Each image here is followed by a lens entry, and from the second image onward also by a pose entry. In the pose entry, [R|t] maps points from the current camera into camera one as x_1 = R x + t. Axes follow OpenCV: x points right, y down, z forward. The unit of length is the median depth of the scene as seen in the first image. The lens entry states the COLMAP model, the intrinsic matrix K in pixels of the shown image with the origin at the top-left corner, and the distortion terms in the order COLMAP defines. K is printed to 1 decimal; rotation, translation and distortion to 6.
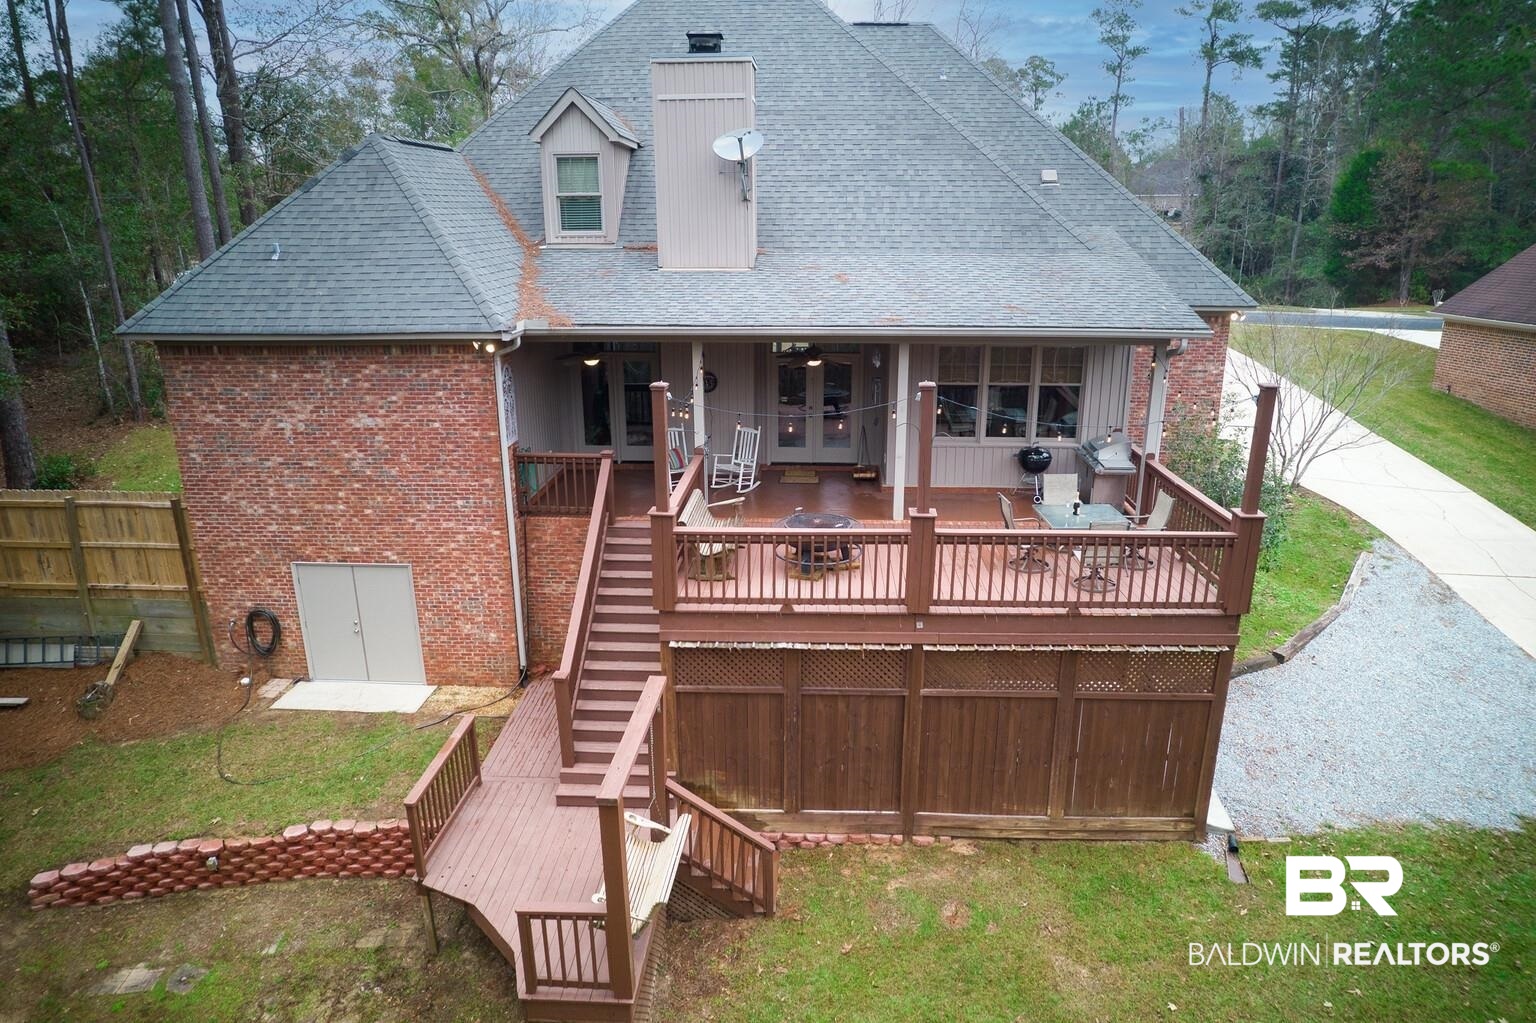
lens RADIAL K [[979.0, 0, 774.2], [0, 979.0, 511.4], [0, 0, 1]] dist [-0.088726, 0.083605]
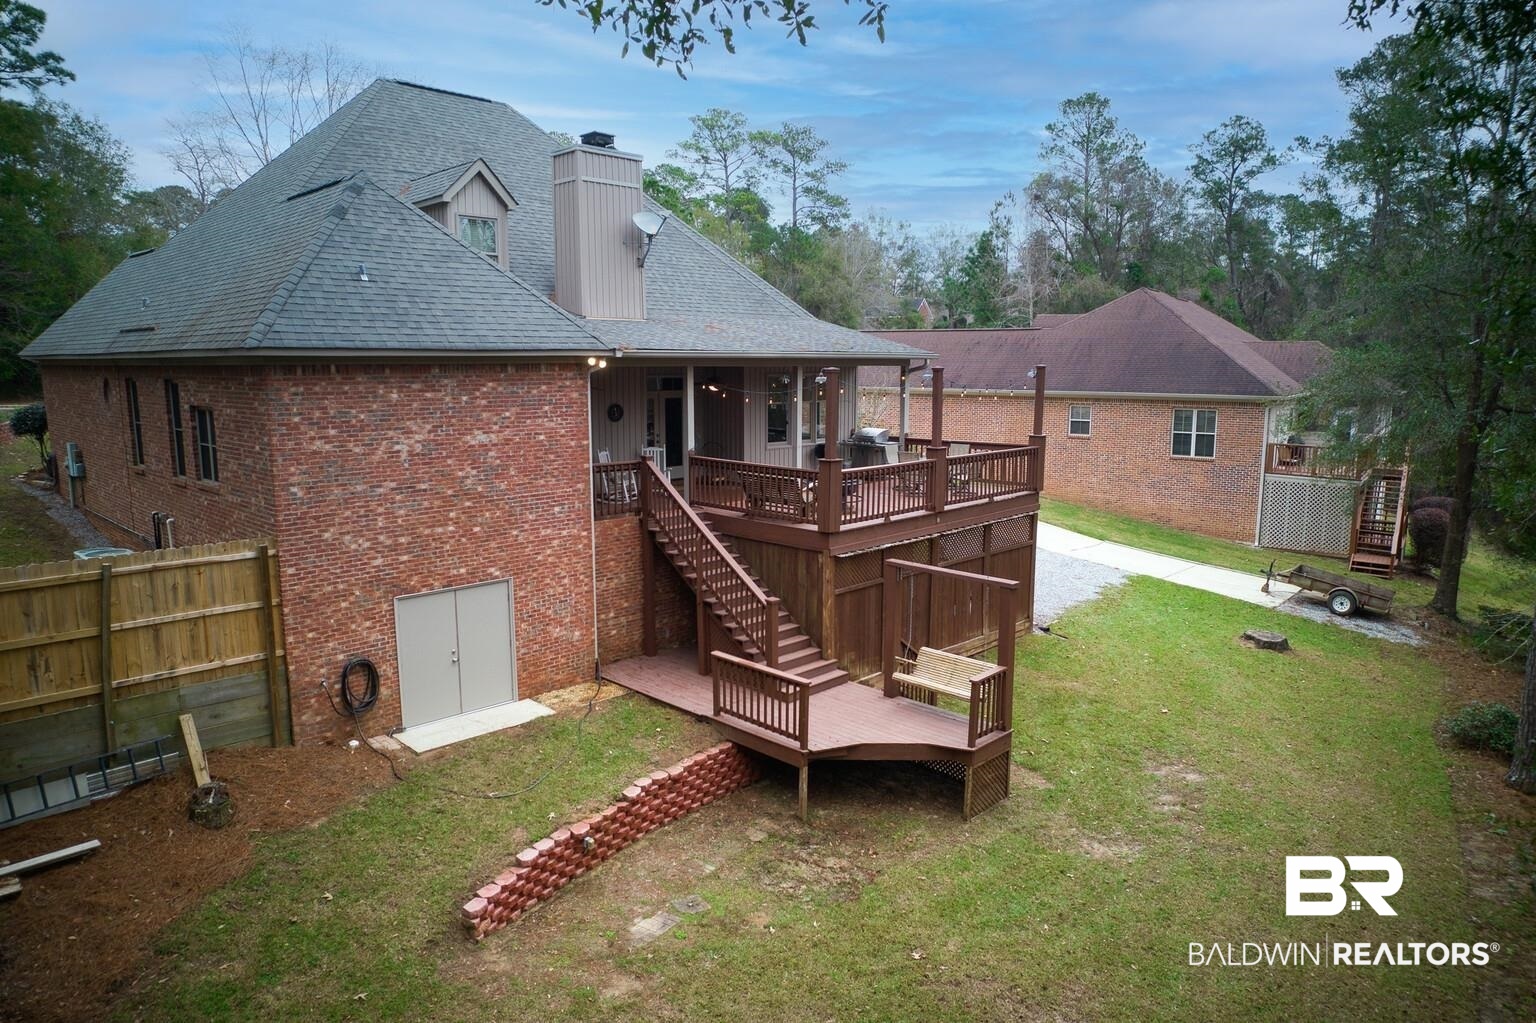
lens RADIAL K [[979.0, 0, 774.2], [0, 979.0, 511.4], [0, 0, 1]] dist [-0.088726, 0.083605]
pose [[0.664215, -0.108895, 0.739568, -0.966348], [0.214192, 0.975576, -0.048723, 0.098397], [-0.716198, 0.190772, 0.671317, 0.092165]]
